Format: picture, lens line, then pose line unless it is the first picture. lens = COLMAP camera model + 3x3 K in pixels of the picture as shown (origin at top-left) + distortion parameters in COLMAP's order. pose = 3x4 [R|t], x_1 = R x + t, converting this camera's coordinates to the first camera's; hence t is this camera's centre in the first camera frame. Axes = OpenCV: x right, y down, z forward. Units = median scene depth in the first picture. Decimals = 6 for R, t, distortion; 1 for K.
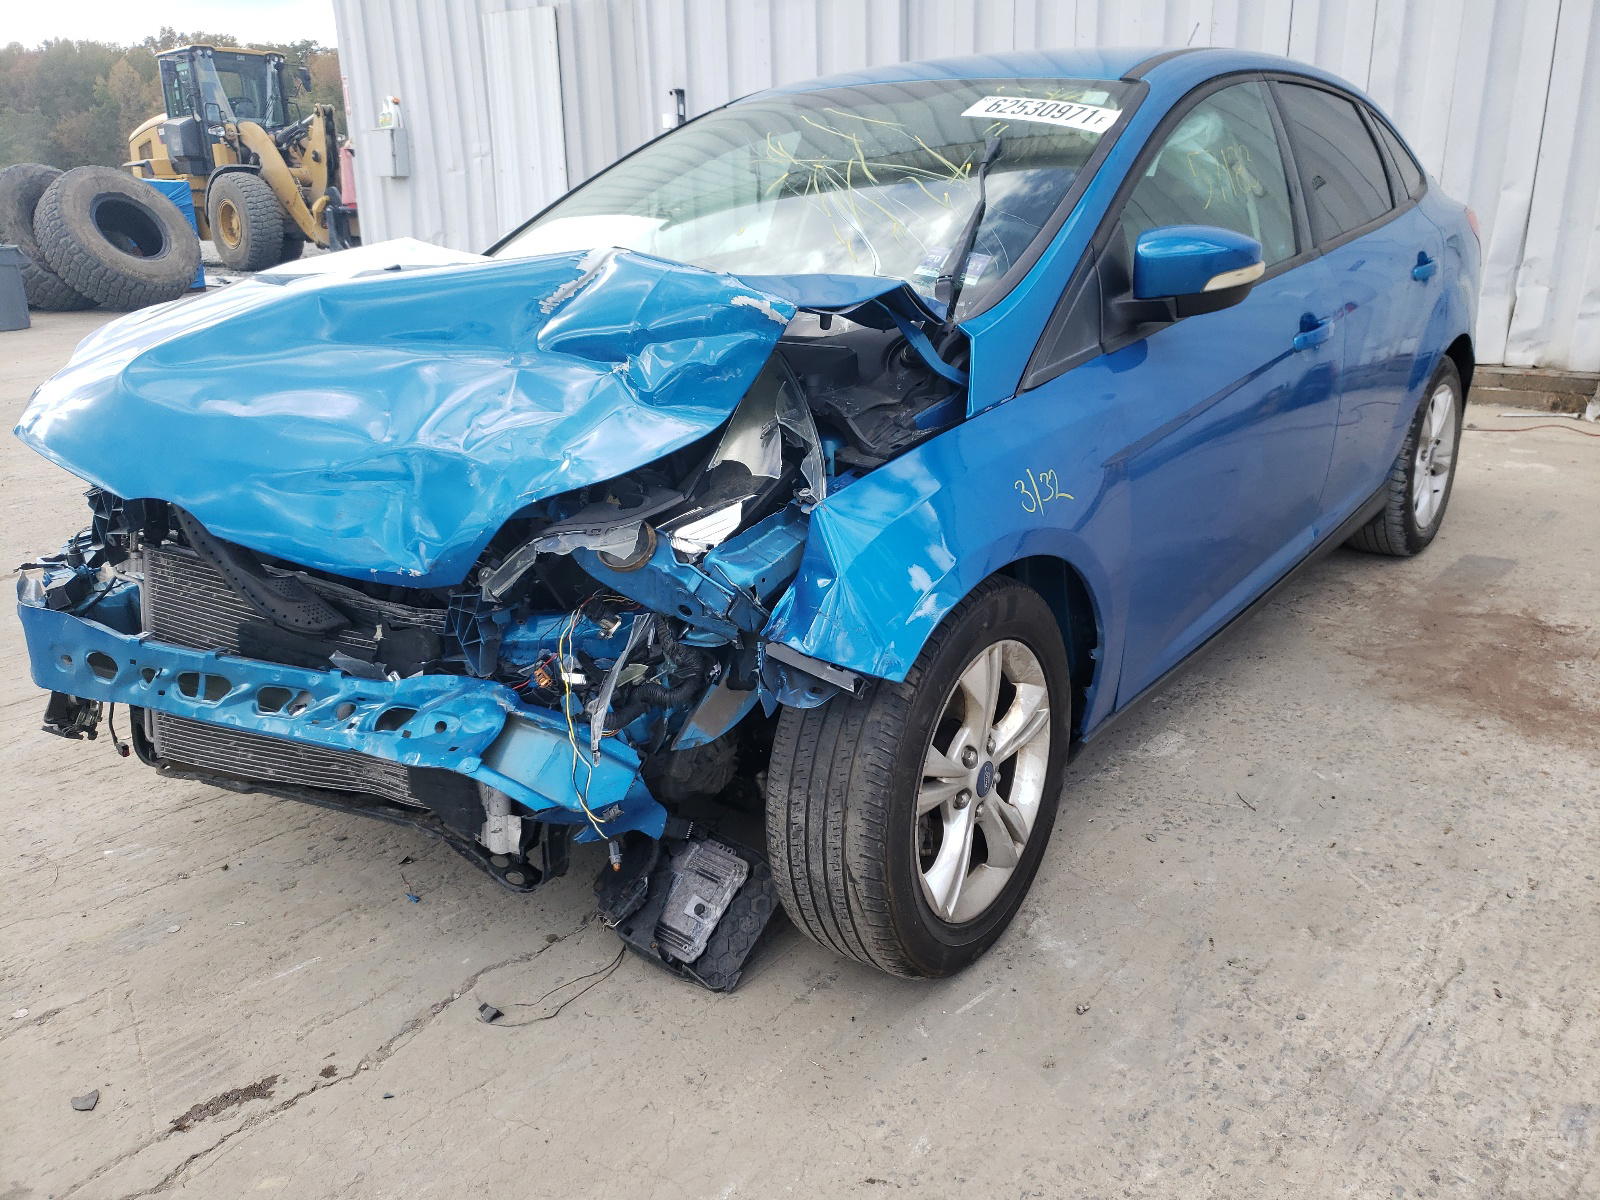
lens RADIAL K [[1306.8, 0, 806.7], [0, 1306.8, 588.1], [0, 0, 1]] dist [-0.018180, 0.028134]
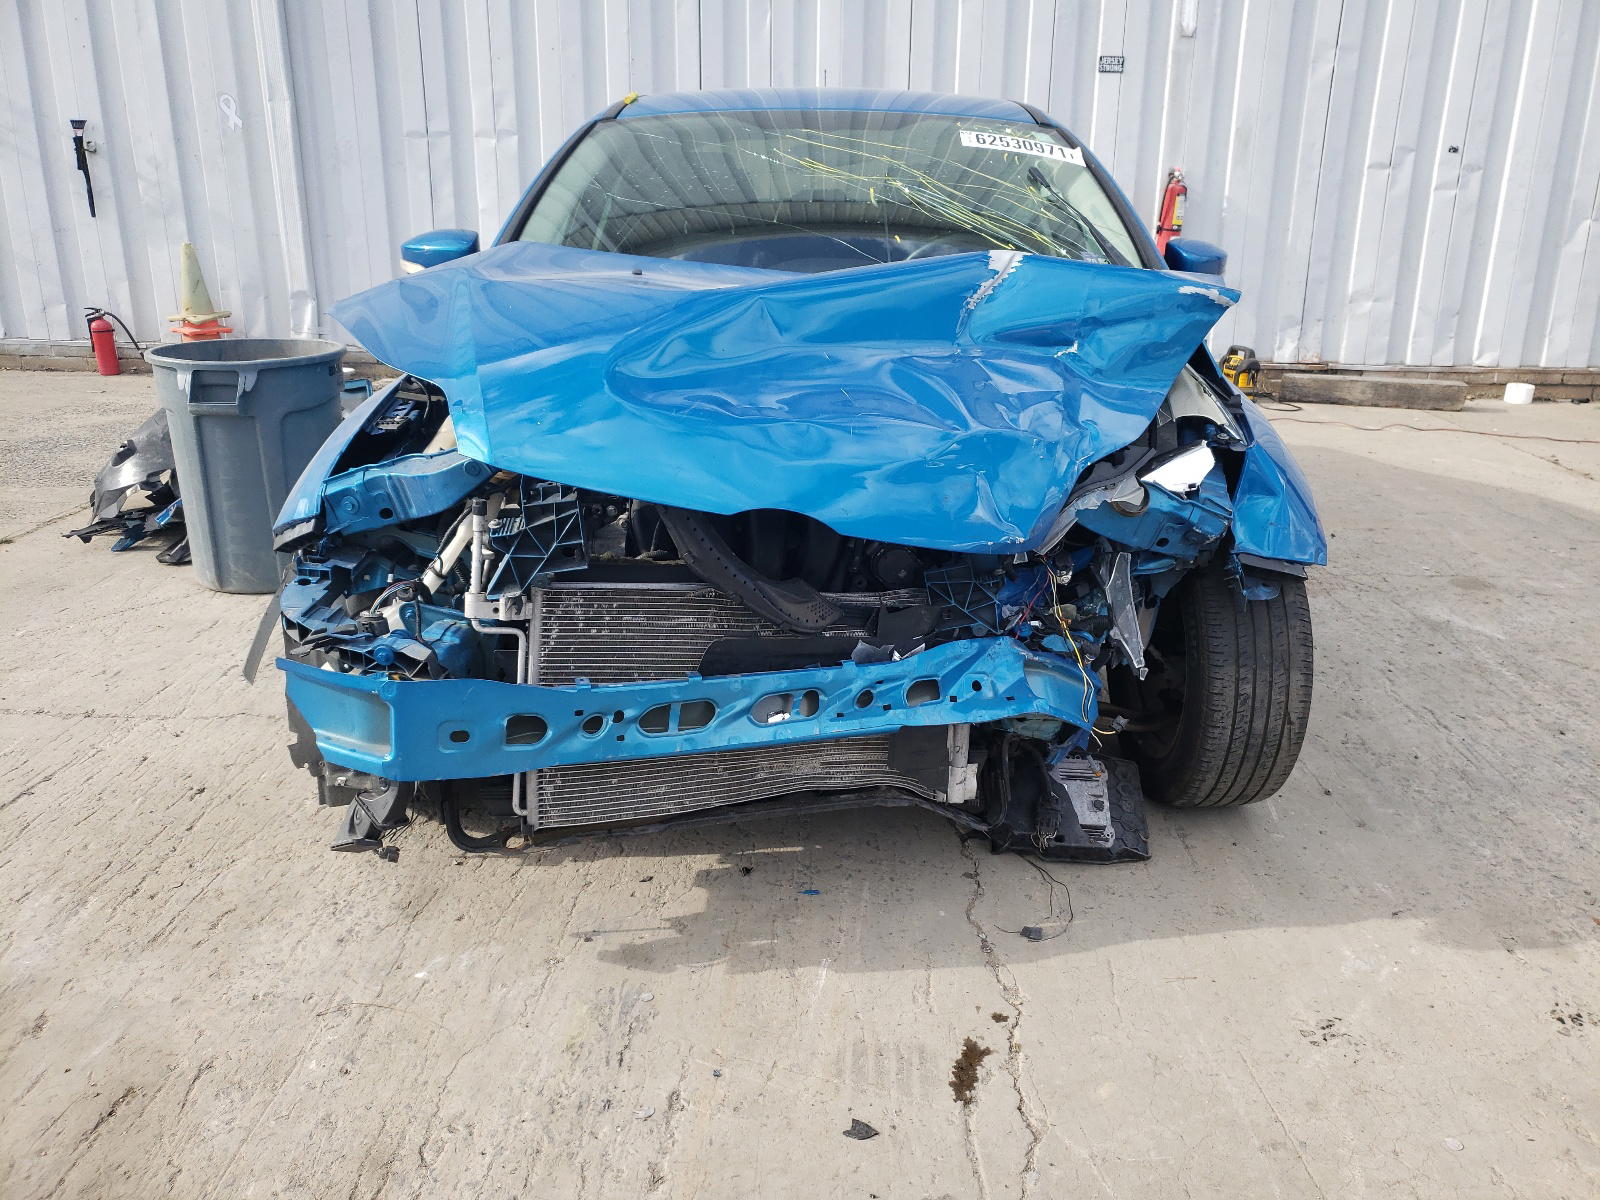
lens RADIAL K [[1306.8, 0, 798.1], [0, 1306.8, 604.5], [0, 0, 1]] dist [-0.018180, 0.028134]
pose [[0.777905, -0.159091, 0.607909, -1.118229], [0.164554, 0.985235, 0.047269, -0.040311], [-0.606454, 0.063263, 0.792598, 0.239289]]
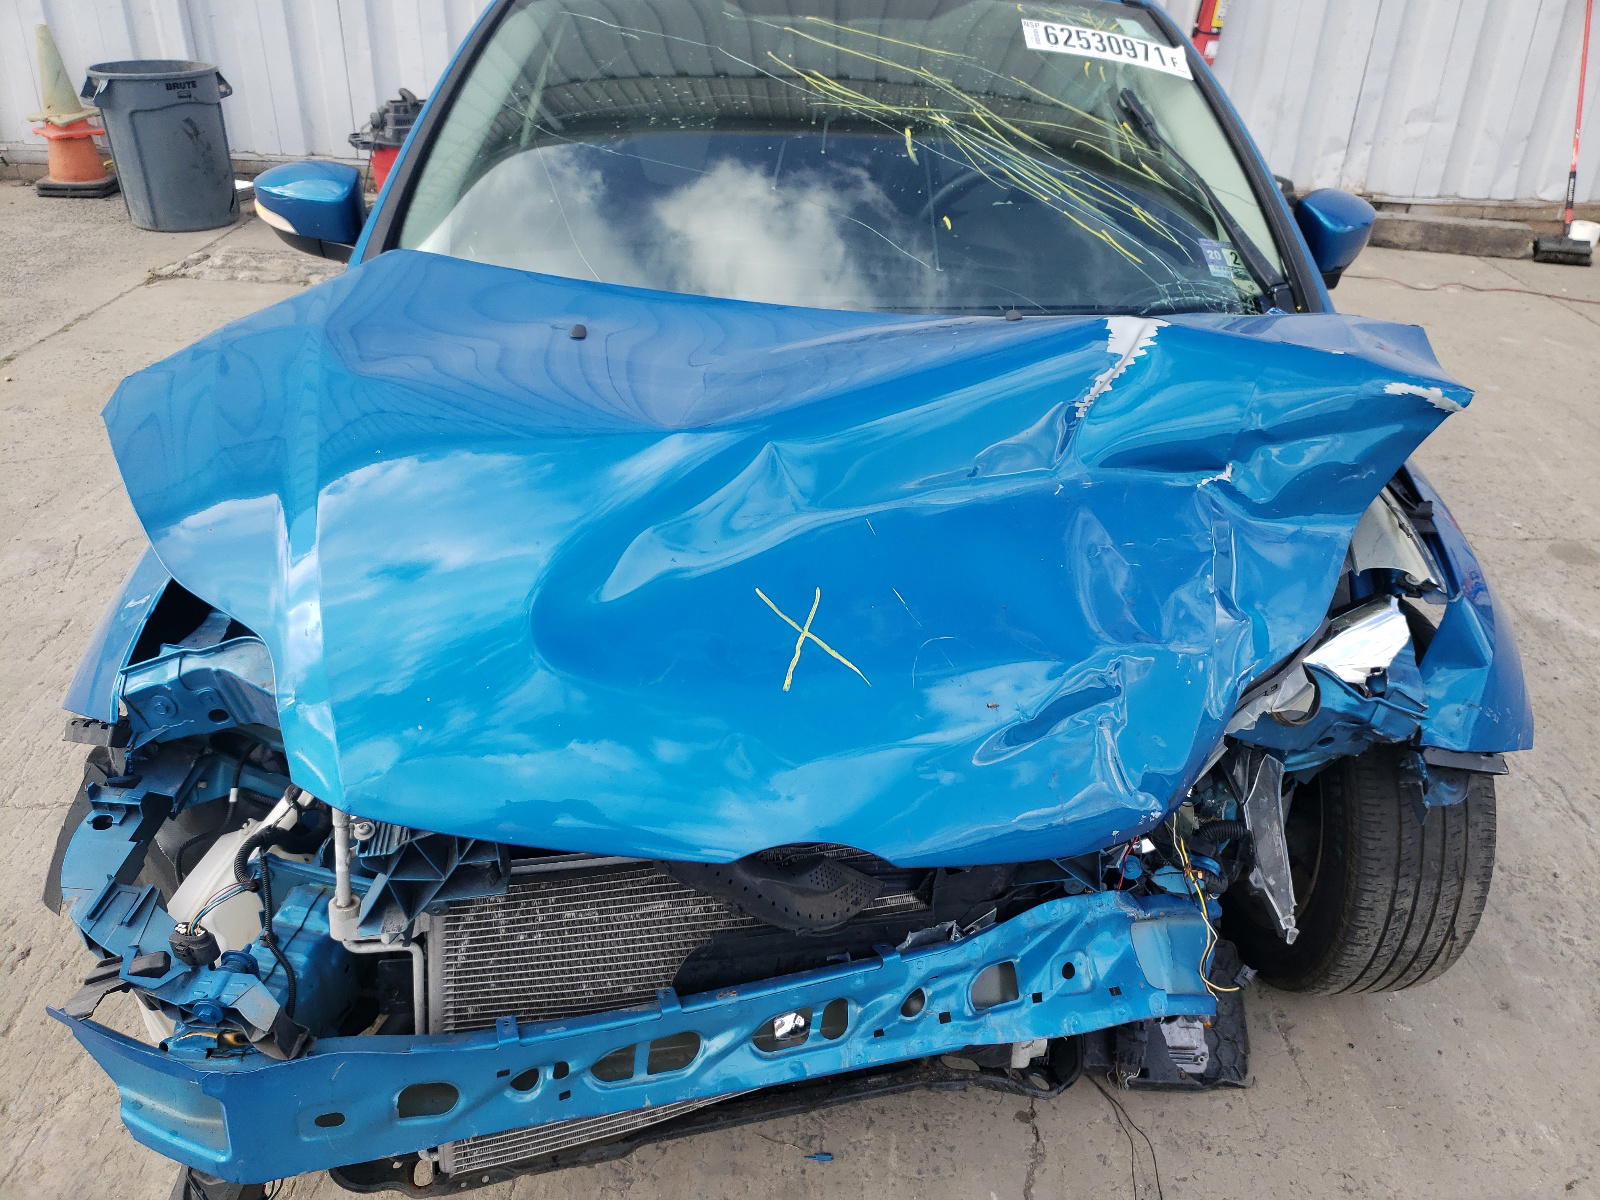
lens RADIAL K [[1306.8, 0, 792.7], [0, 1306.8, 614.4], [0, 0, 1]] dist [-0.018180, 0.028134]
pose [[0.762629, -0.268732, 0.588371, -0.861672], [0.151673, 0.958547, 0.241213, -0.331138], [-0.628803, -0.094716, 0.771774, 0.556401]]
